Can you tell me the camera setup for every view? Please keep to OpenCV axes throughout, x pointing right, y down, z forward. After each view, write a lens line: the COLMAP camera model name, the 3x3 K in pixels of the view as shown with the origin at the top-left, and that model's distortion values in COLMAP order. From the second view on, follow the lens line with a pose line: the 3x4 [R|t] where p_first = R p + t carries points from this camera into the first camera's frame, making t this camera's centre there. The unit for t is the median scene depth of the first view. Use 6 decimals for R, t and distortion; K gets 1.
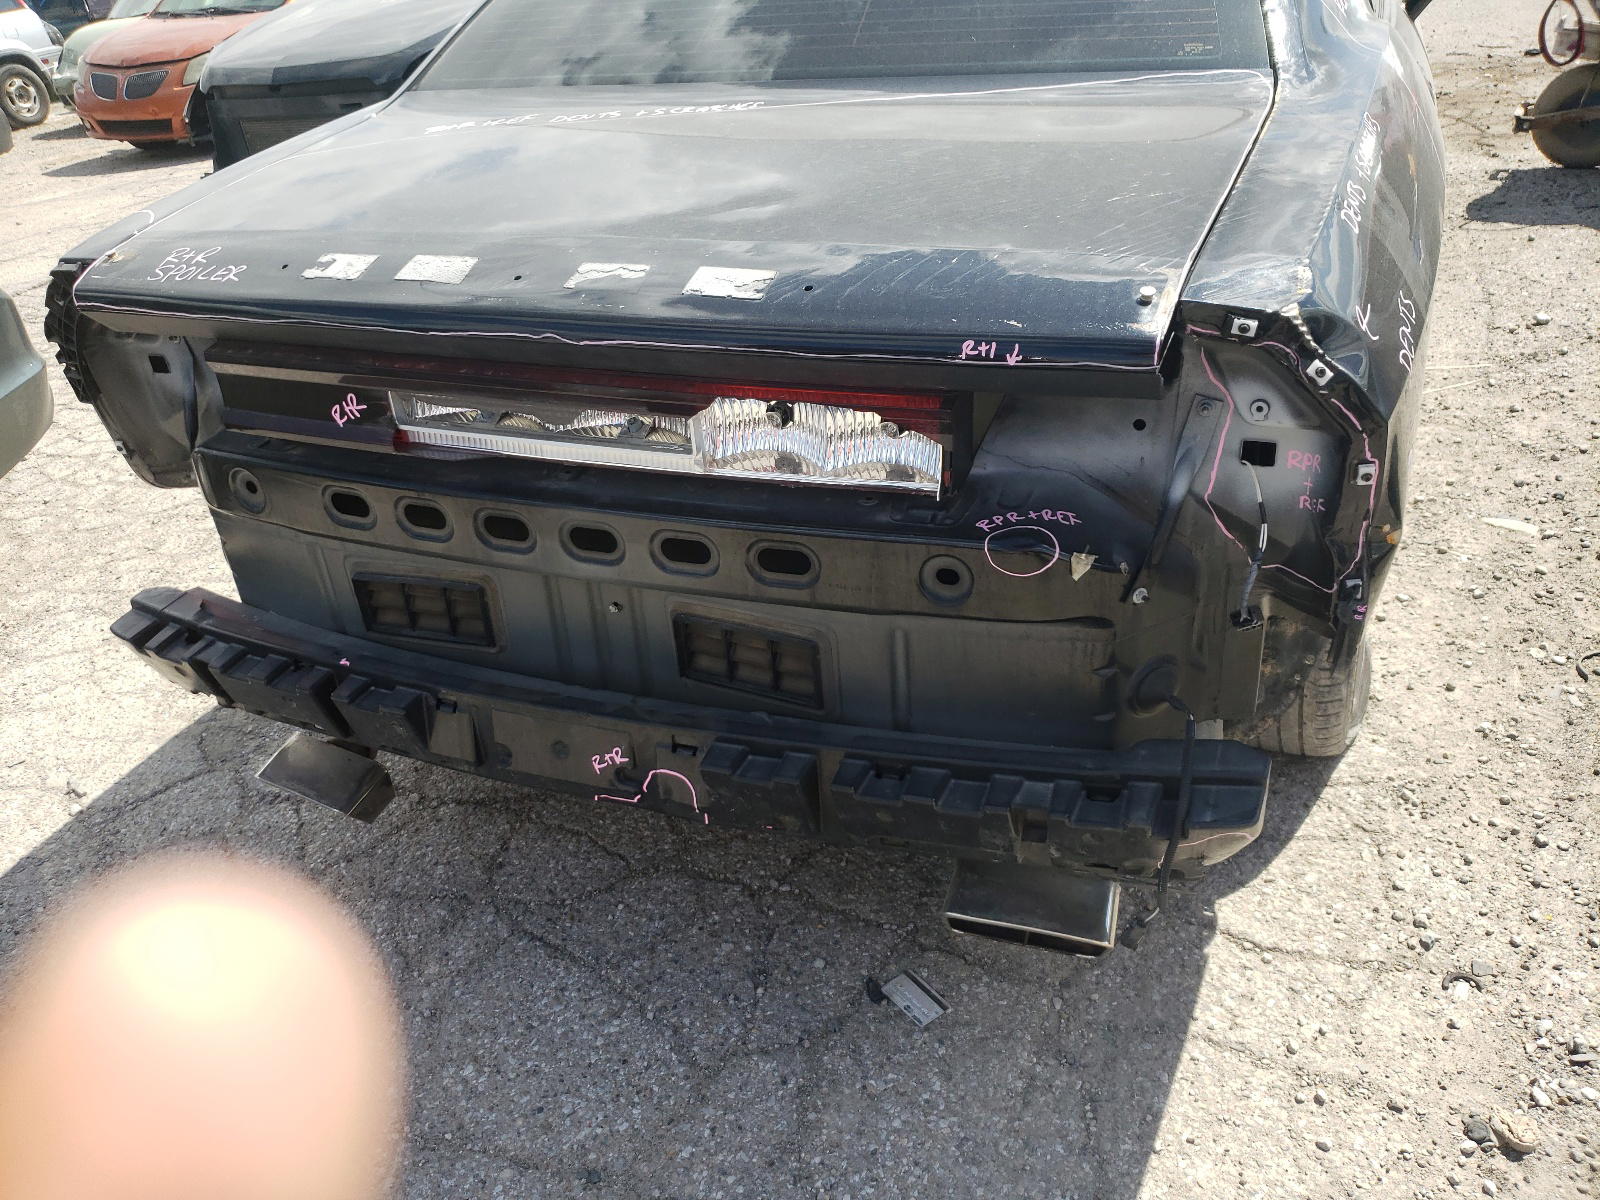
lens RADIAL K [[1209.5, 0, 800.0], [0, 1209.5, 600.0], [0, 0, 1]] dist [0.009376, 0.005263]
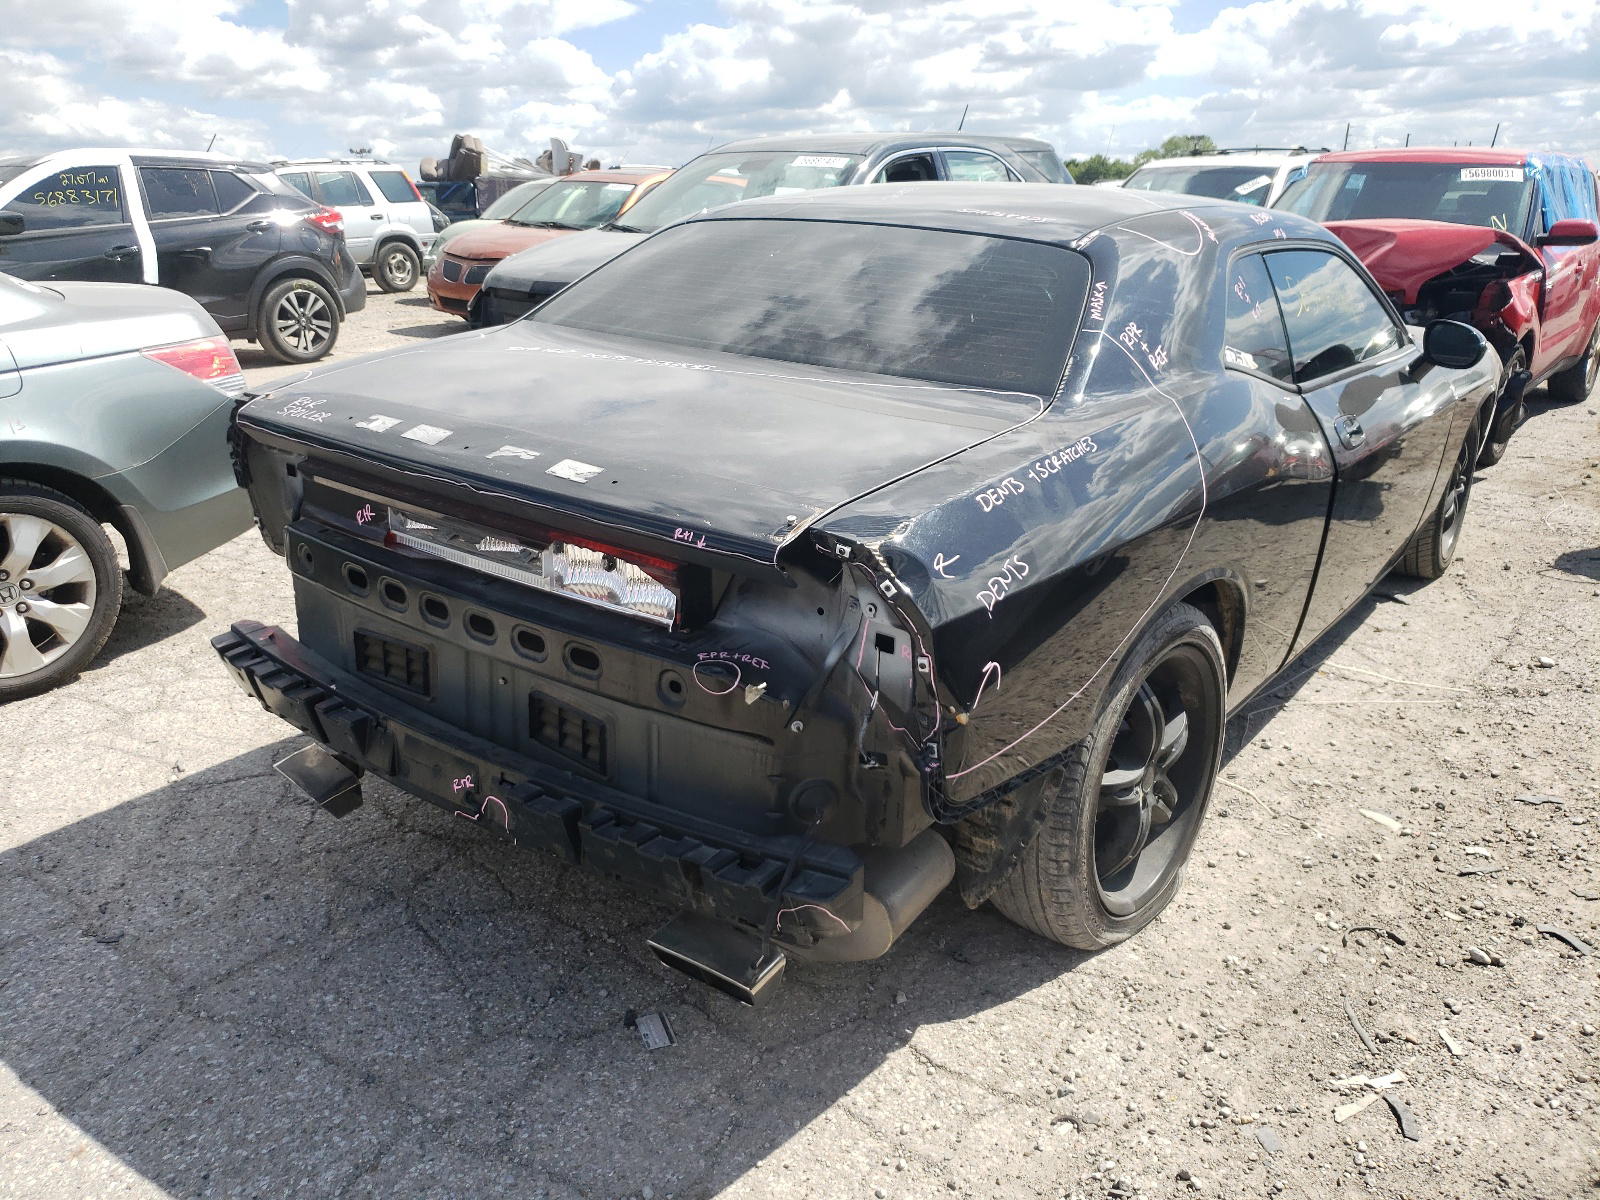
lens RADIAL K [[1207.9, 0, 800.0], [0, 1207.9, 600.0], [0, 0, 1]] dist [0.024571, -0.039432]
pose [[0.962463, 0.185677, -0.197964, 0.428121], [-0.218398, 0.962868, -0.158703, 0.061016], [0.161145, 0.195981, 0.967276, -0.321096]]
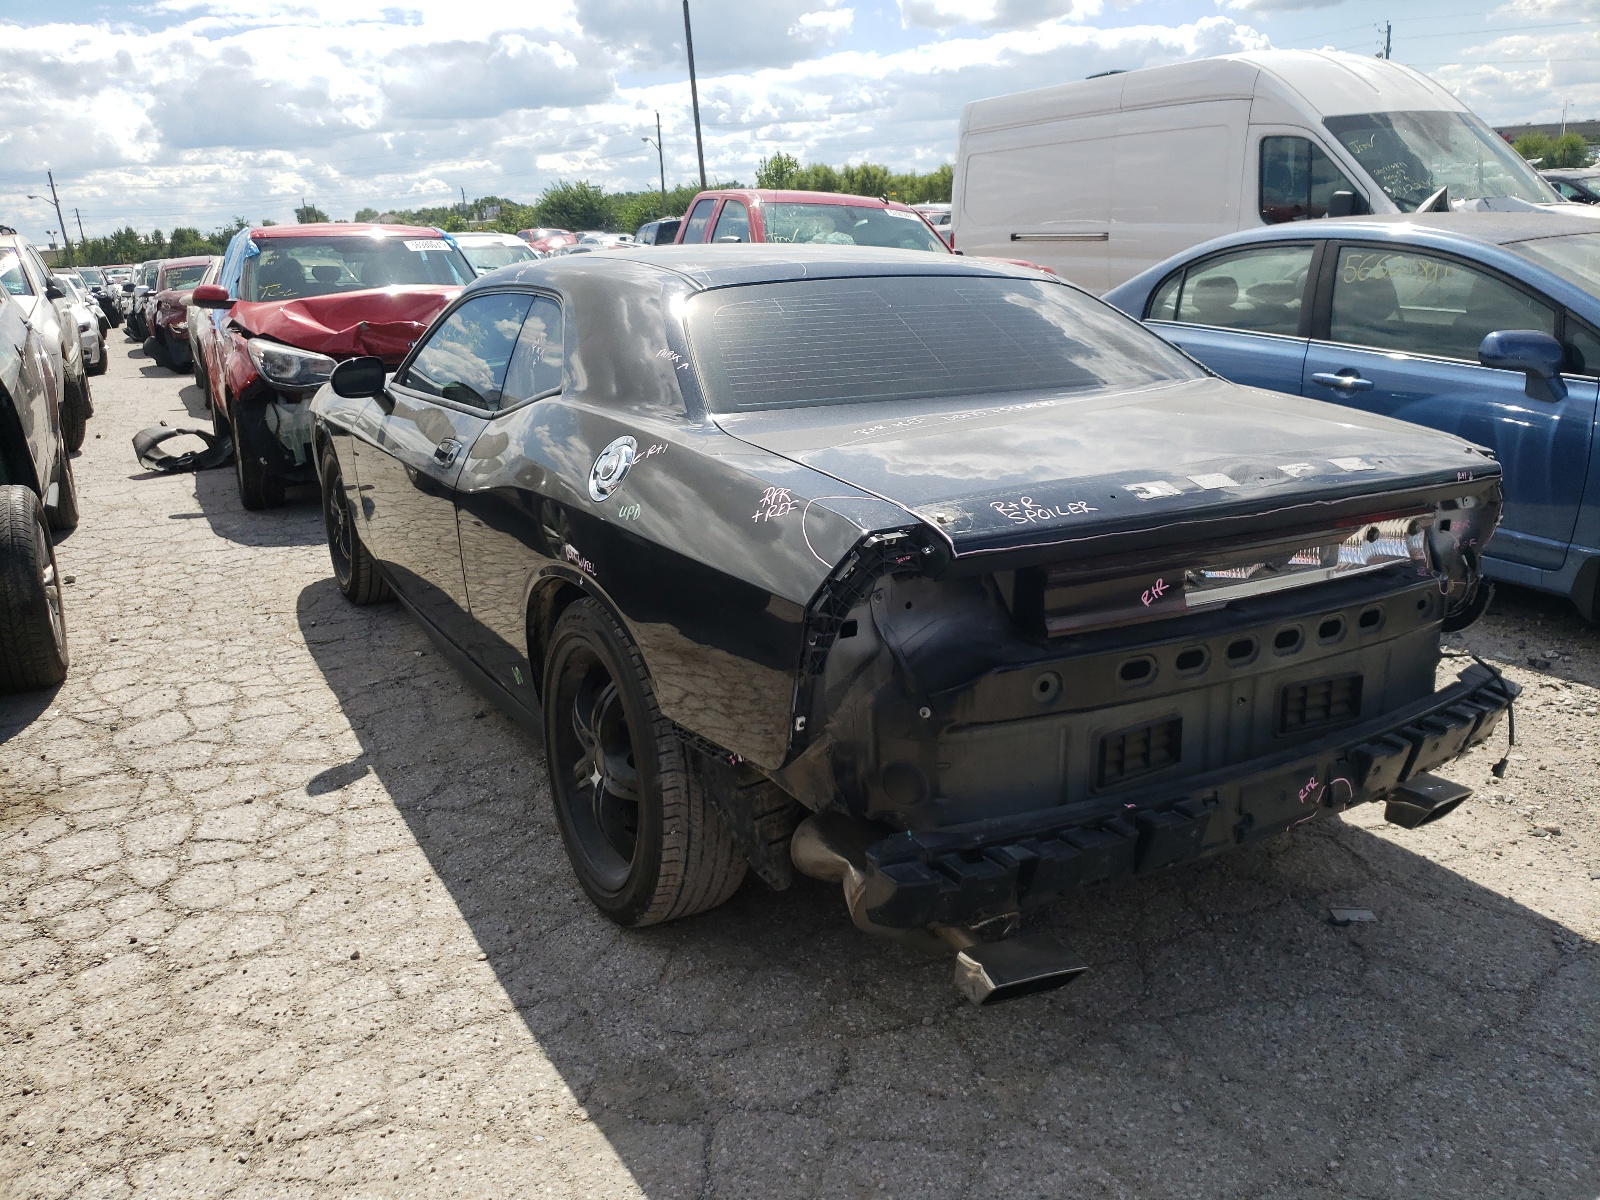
lens RADIAL K [[1207.9, 0, 800.0], [0, 1207.9, 600.0], [0, 0, 1]] dist [0.024571, -0.039432]
pose [[0.629536, -0.147876, 0.762769, -1.517849], [0.353568, 0.928708, -0.111764, -0.125782], [-0.691863, 0.340050, 0.636939, 0.376677]]
